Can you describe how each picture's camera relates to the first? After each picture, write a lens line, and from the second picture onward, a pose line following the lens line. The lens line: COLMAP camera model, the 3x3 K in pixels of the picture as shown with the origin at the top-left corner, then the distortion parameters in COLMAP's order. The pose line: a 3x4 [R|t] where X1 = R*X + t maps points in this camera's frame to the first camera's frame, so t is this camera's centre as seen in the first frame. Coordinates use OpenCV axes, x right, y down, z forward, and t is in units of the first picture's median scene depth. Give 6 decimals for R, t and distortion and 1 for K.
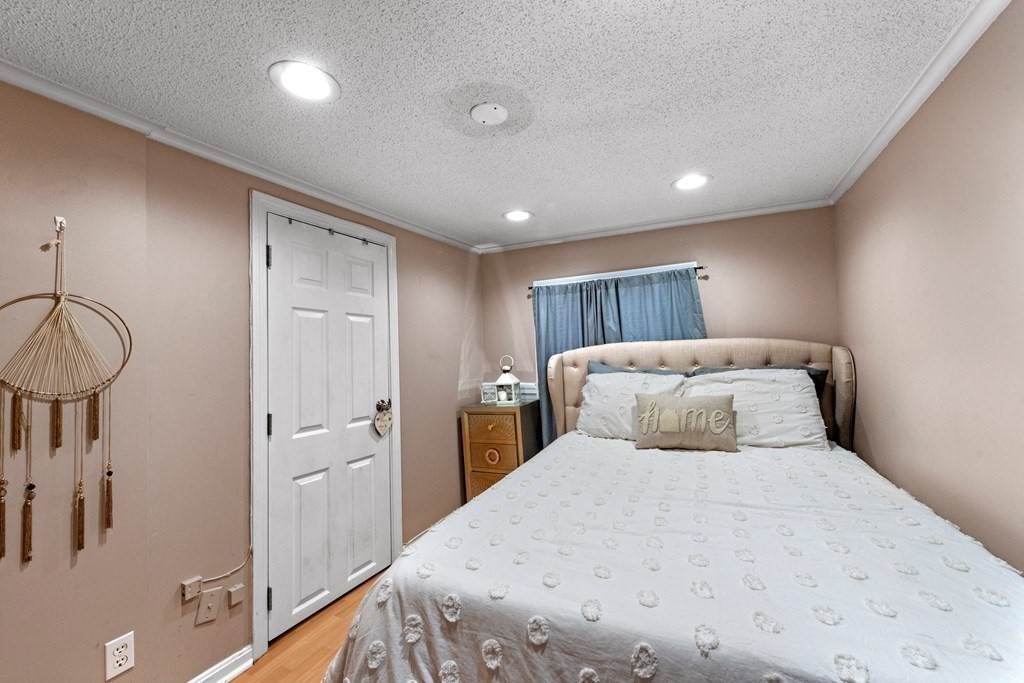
lens RADIAL K [[412.6, 0, 511.8], [0, 412.6, 339.3], [0, 0, 1]] dist [-0.001570, -0.000752]
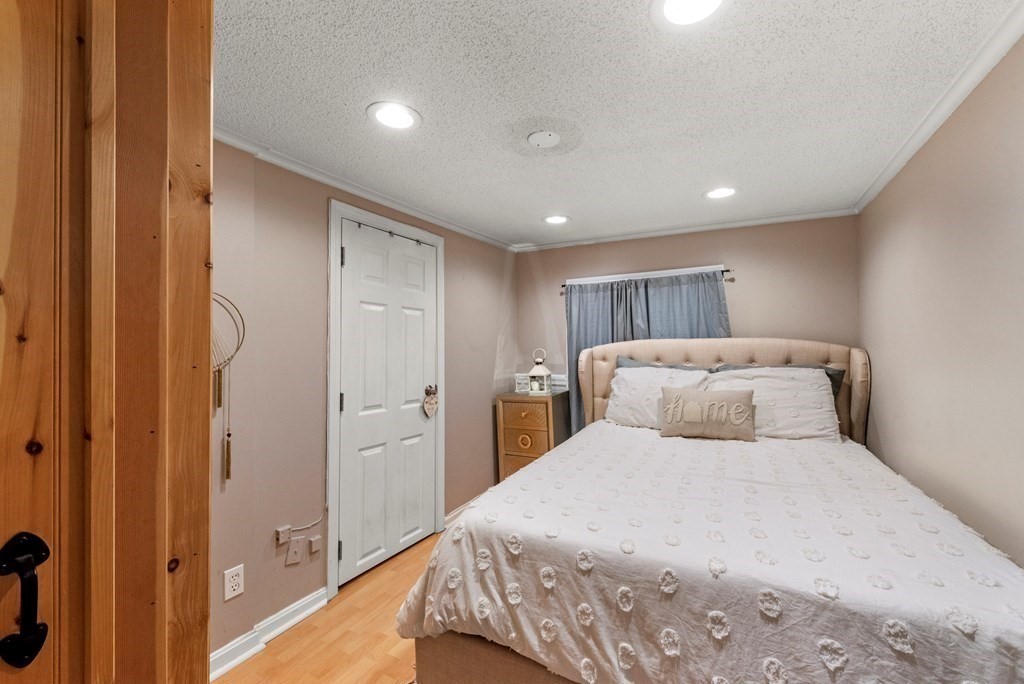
lens RADIAL K [[412.6, 0, 513.8], [0, 412.6, 342.1], [0, 0, 1]] dist [-0.001570, -0.000752]
pose [[0.998560, 0.026046, -0.046903, -0.057611], [-0.024975, 0.999417, 0.023289, -0.001658], [0.047482, -0.022084, 0.998628, -0.142524]]
